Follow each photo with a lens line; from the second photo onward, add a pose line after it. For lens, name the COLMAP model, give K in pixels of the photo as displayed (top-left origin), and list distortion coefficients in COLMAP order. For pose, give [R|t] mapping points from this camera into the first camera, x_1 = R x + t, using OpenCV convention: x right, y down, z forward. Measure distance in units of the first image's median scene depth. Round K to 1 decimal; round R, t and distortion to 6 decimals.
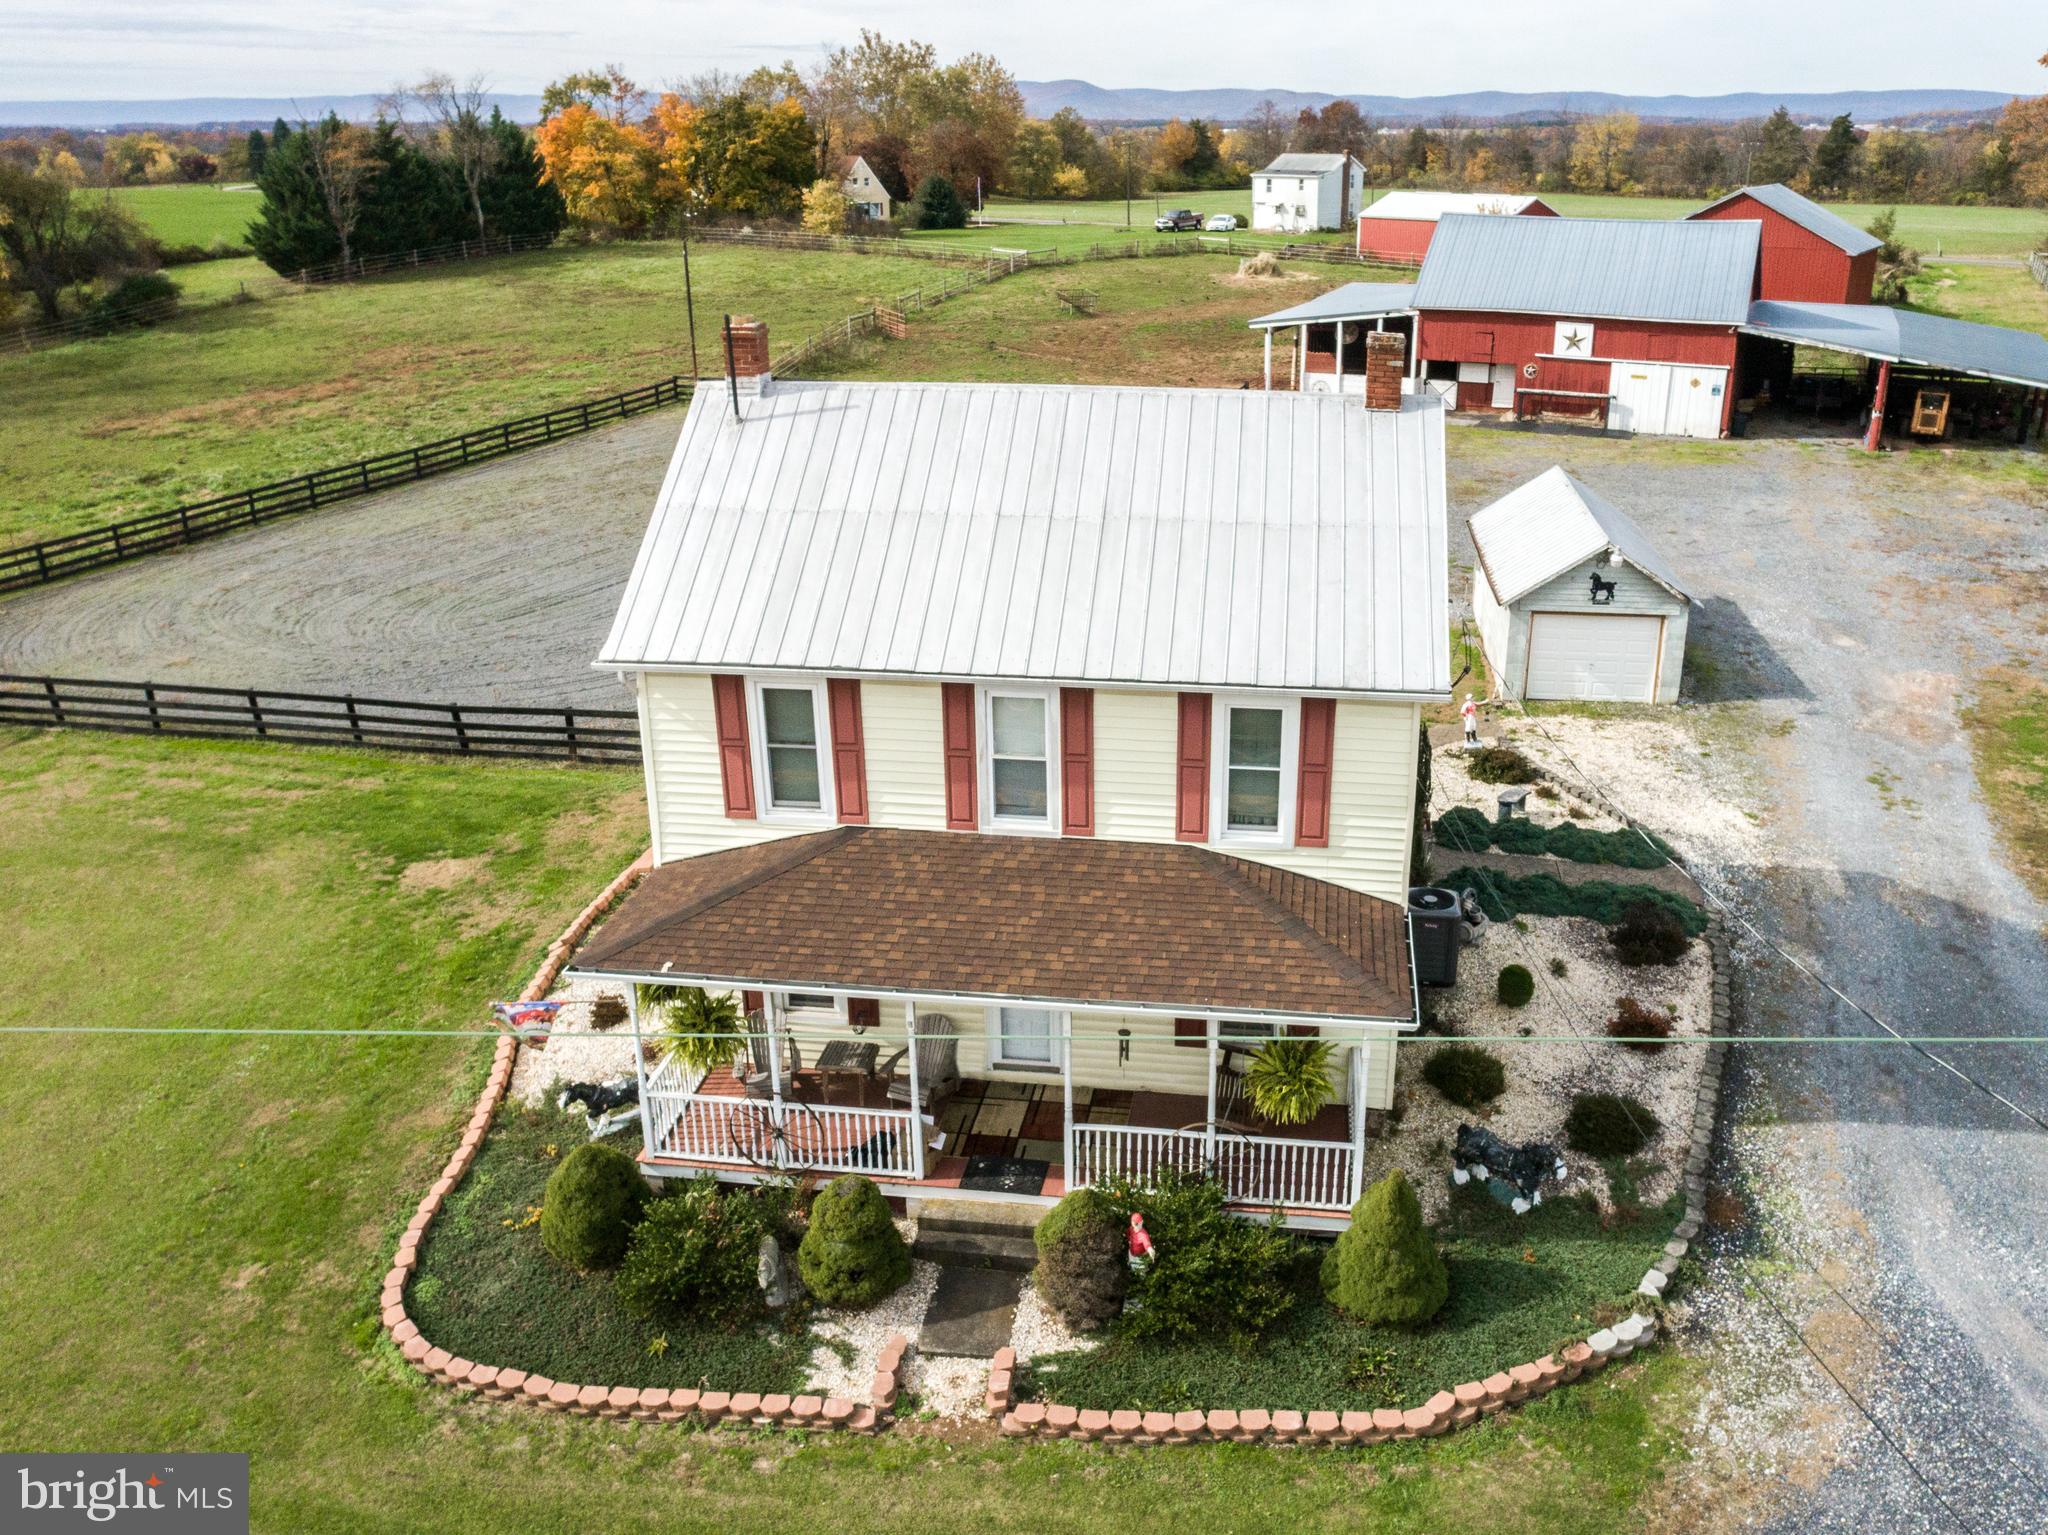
lens RADIAL K [[1629.6, 0, 1125.9], [0, 1629.6, 725.9], [0, 0, 1]] dist [-0.018867, 0.009895]
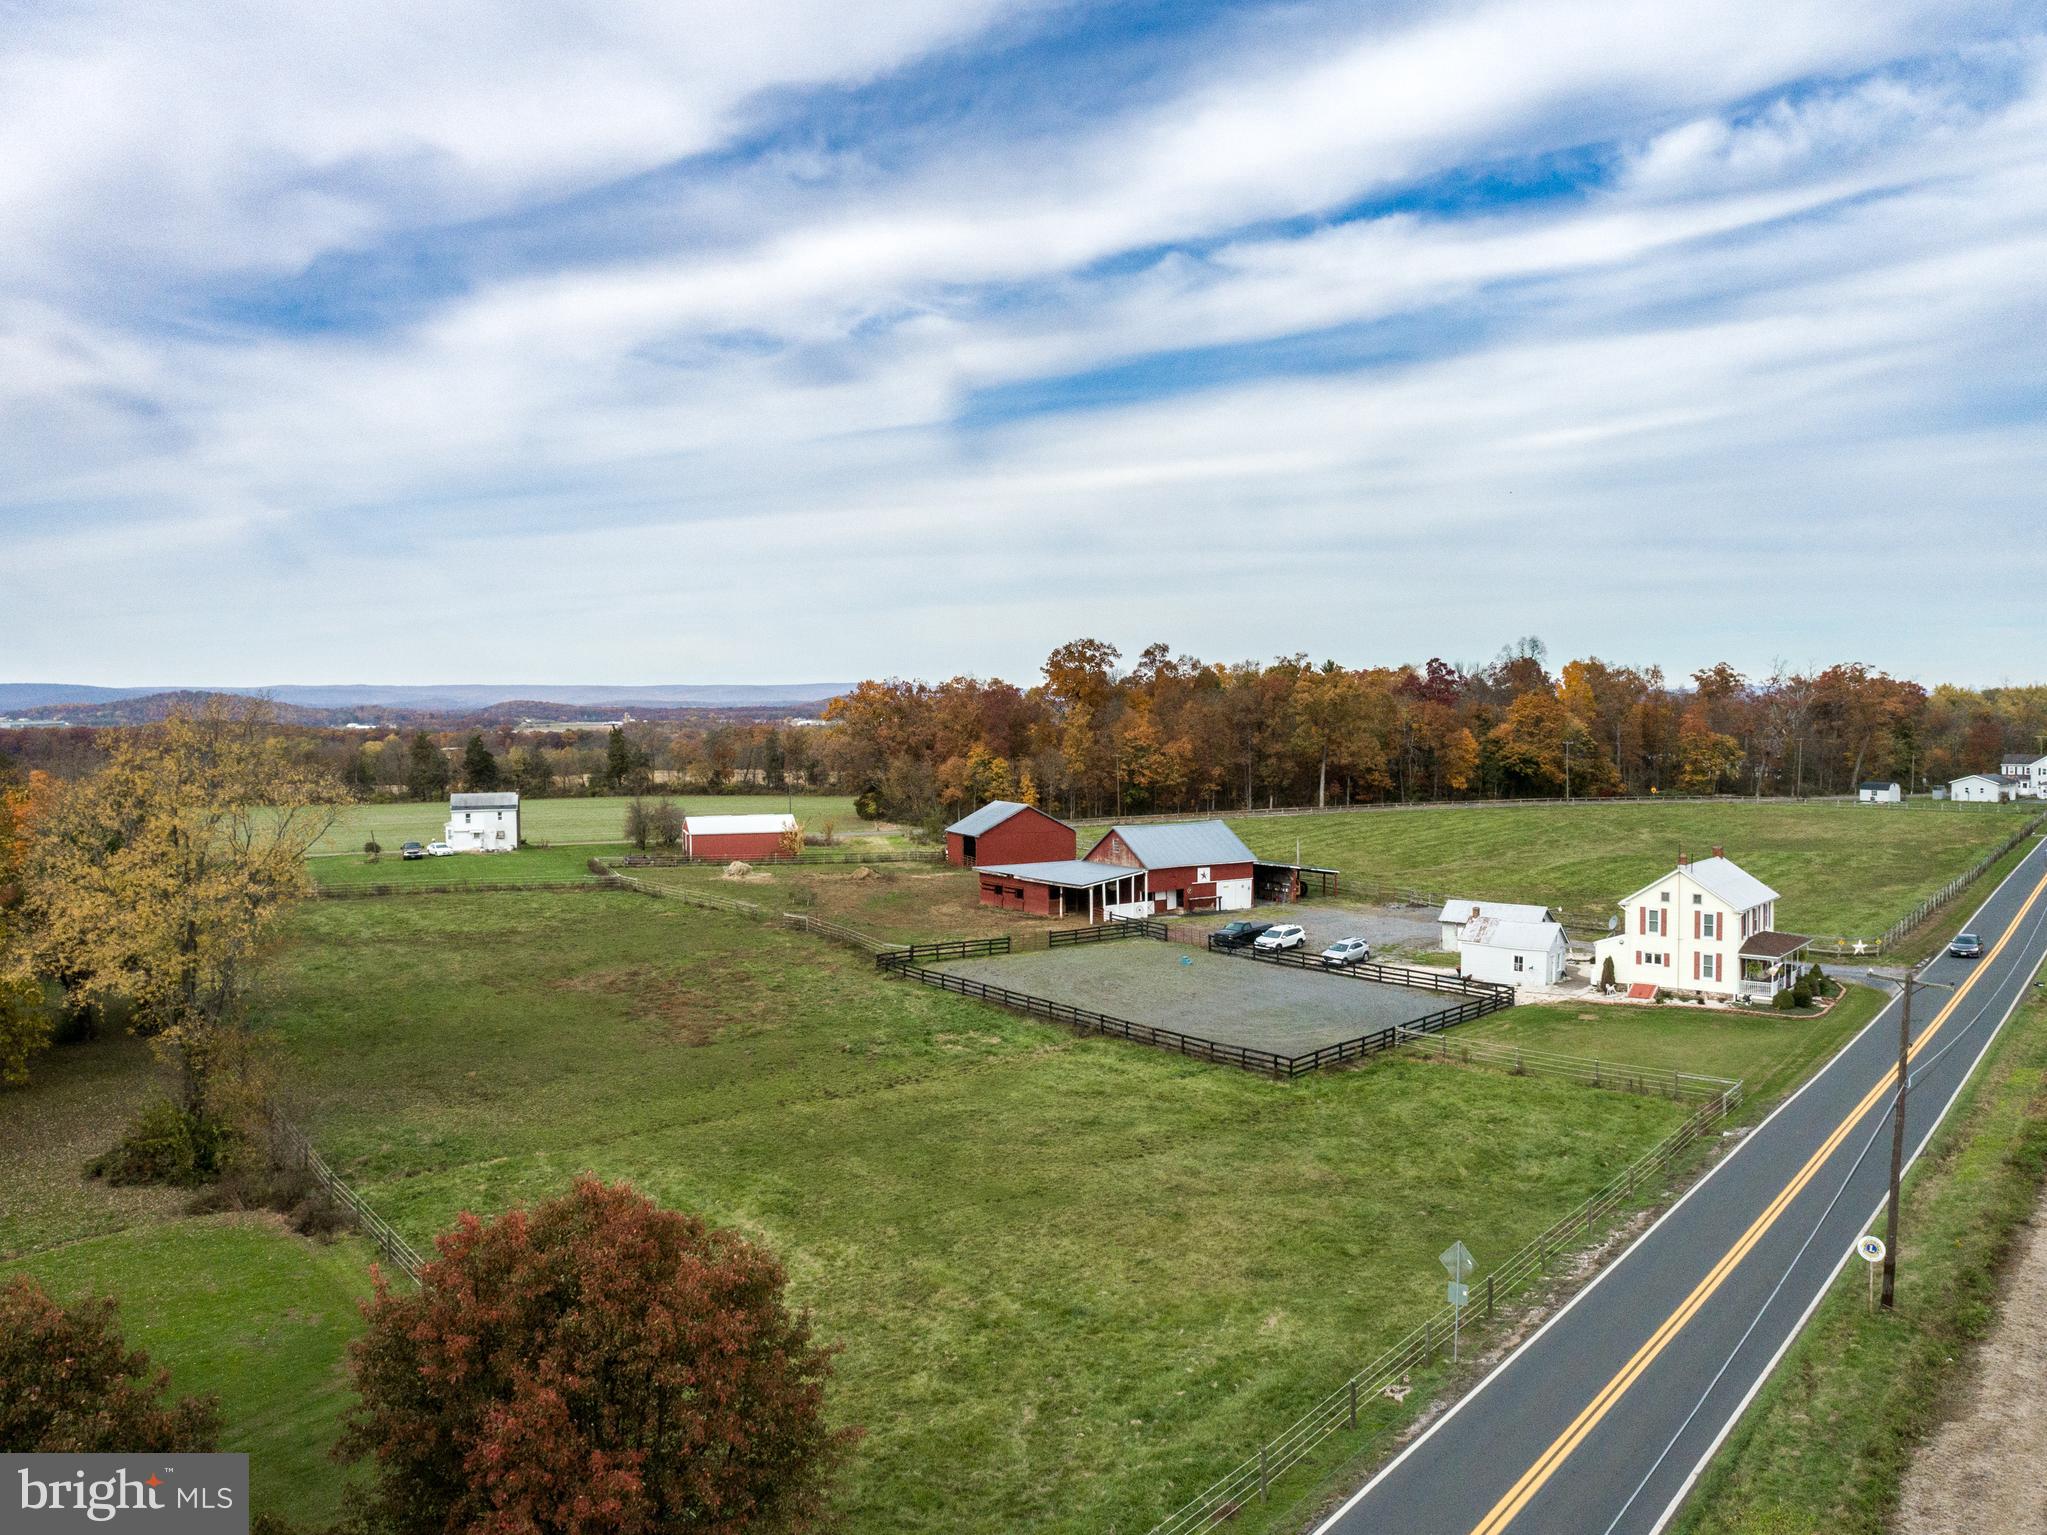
lens RADIAL K [[1571.8, 0, 1019.2], [0, 1571.8, 774.4], [0, 0, 1]] dist [-0.017334, 0.009682]
pose [[0.536367, -0.042956, 0.842891, -3.327891], [0.302563, 0.942109, -0.144521, -0.246277], [-0.787887, 0.332544, 0.518313, 0.002962]]
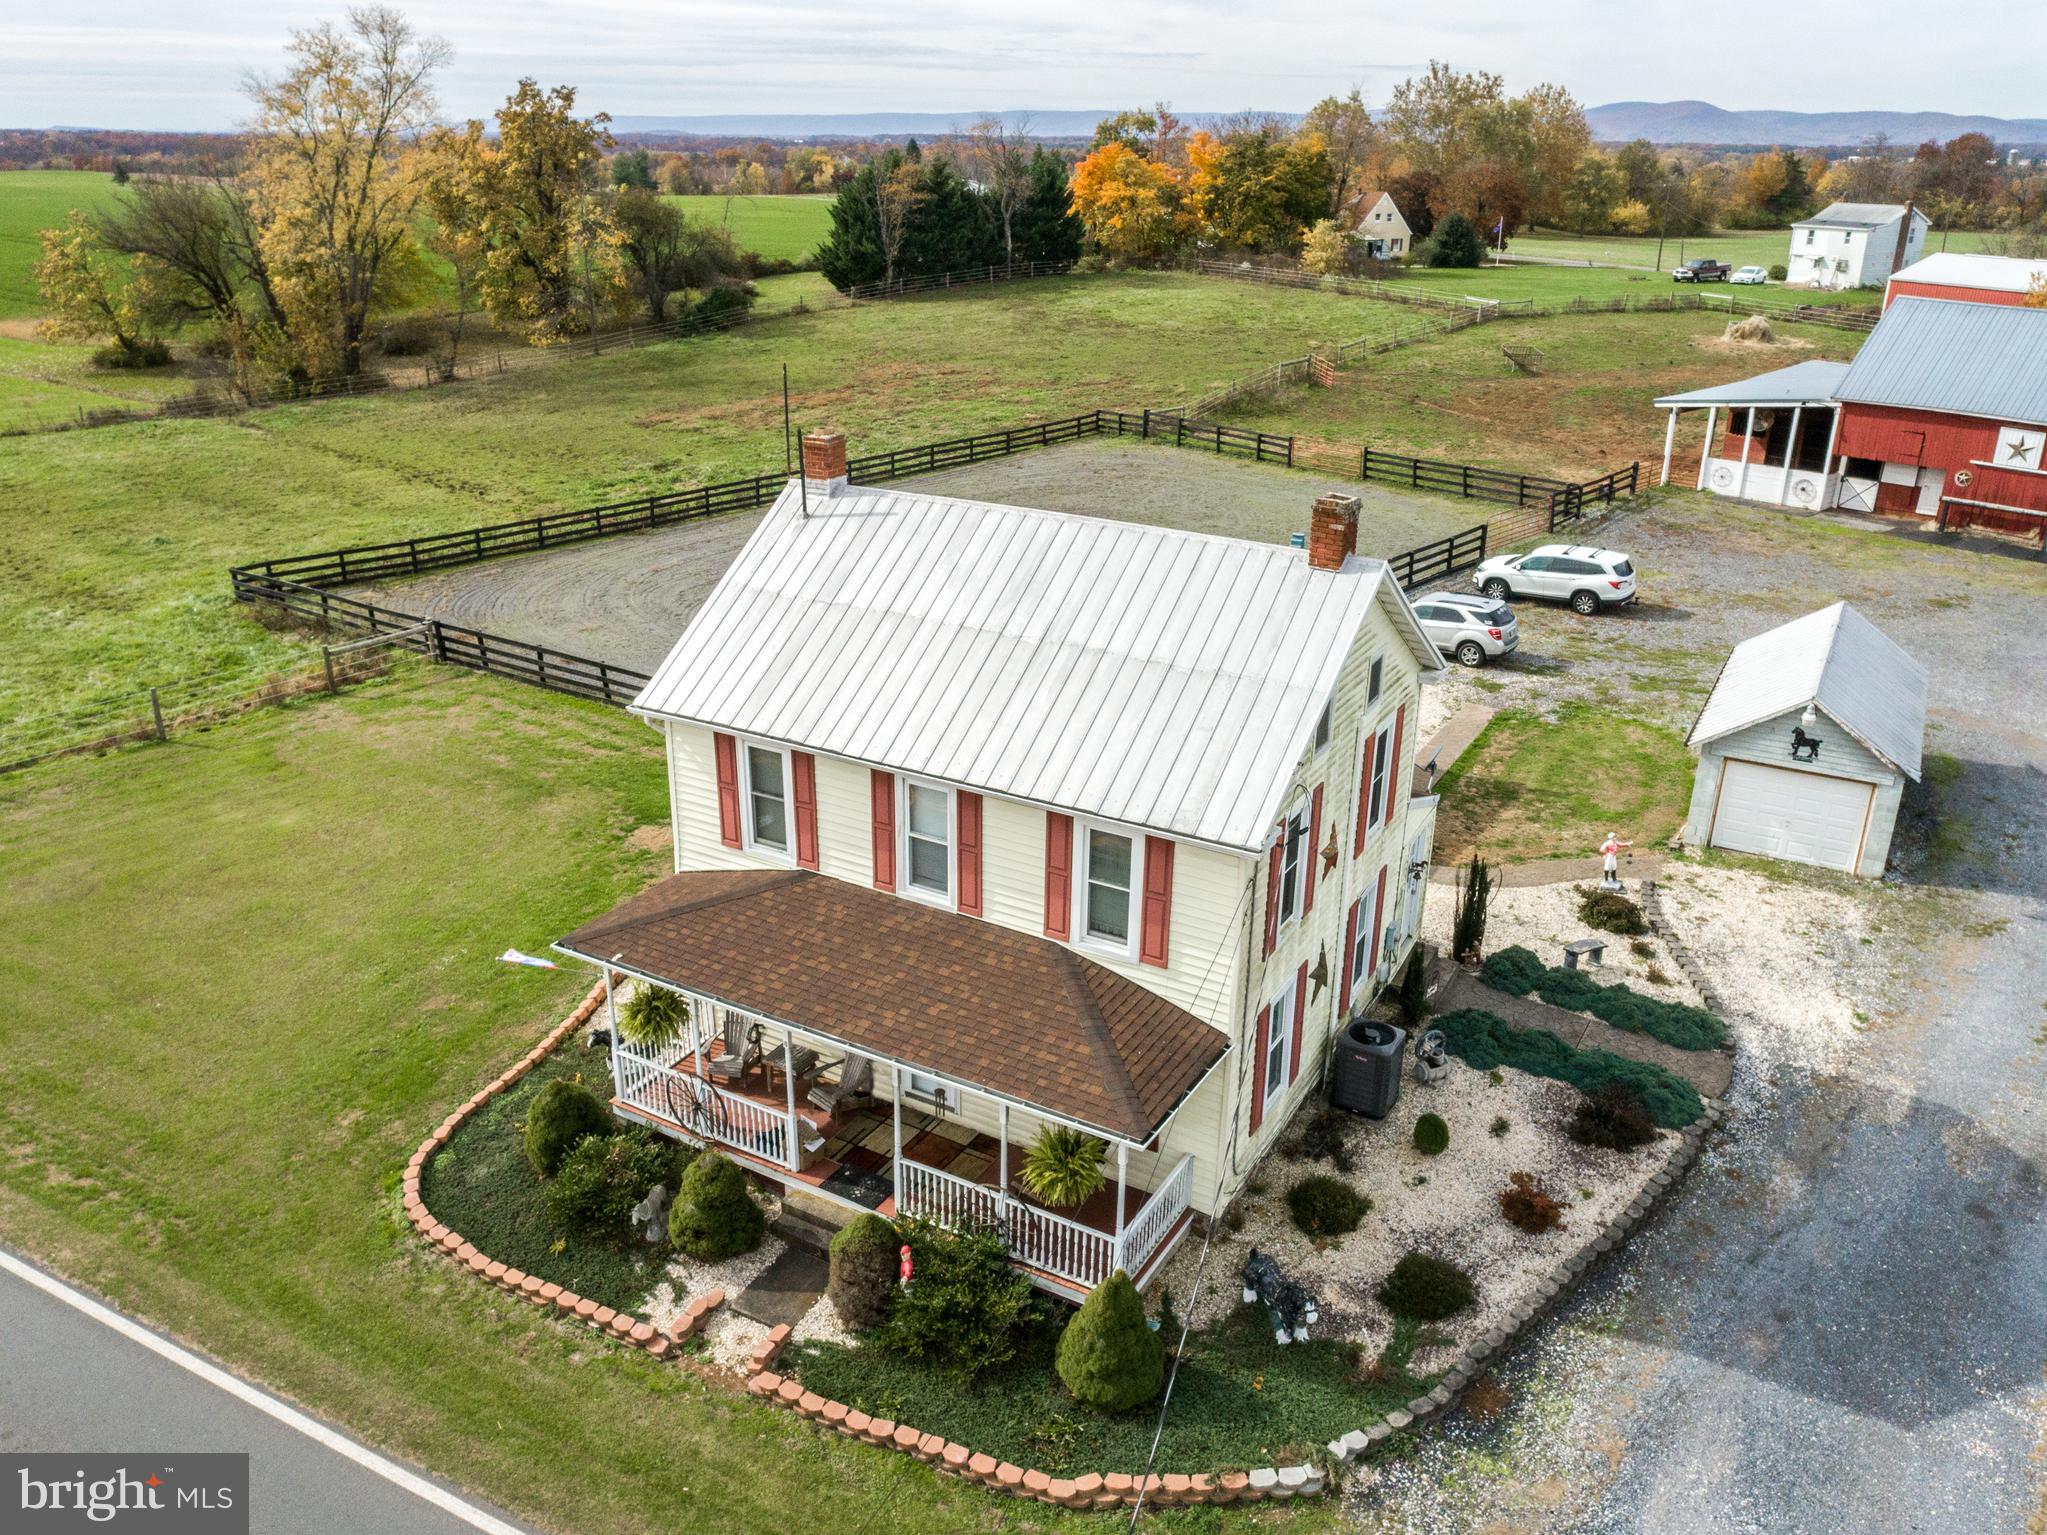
lens RADIAL K [[1571.8, 0, 1019.2], [0, 1571.8, 774.4], [0, 0, 1]] dist [-0.017334, 0.009682]
pose [[0.917877, 0.156991, -0.364495, 0.213107], [-0.146557, 0.987599, 0.056303, -0.053015], [0.368814, 0.001740, 0.929502, -0.007496]]
